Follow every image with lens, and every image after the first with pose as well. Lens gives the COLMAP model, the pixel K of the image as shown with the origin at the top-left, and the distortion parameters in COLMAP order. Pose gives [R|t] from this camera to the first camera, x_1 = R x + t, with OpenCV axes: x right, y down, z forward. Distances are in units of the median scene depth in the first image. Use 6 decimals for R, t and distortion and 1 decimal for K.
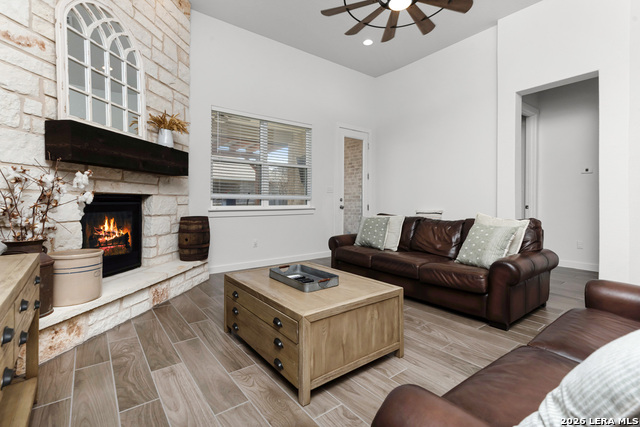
lens RADIAL K [[304.2, 0, 320.0], [0, 304.2, 213.5], [0, 0, 1]] dist [-0.000009, 0.000045]
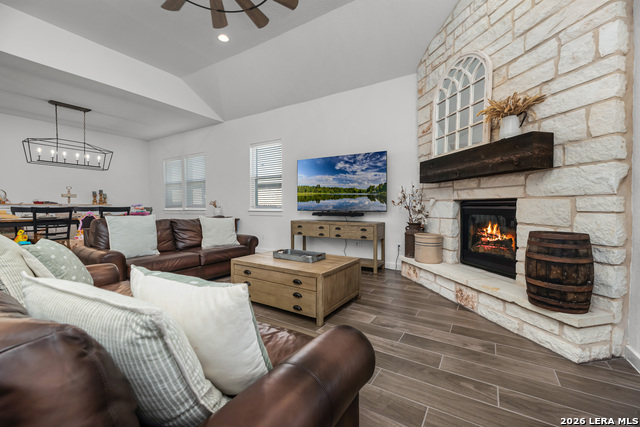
lens RADIAL K [[254.7, 0, 320.0], [0, 254.7, 213.5], [0, 0, 1]] dist [0.001090, 0.000124]
pose [[-0.936830, -0.036593, -0.347866, 0.205217], [-0.062033, 0.996129, 0.062275, -0.029281], [0.344241, 0.079920, -0.935474, 1.495417]]
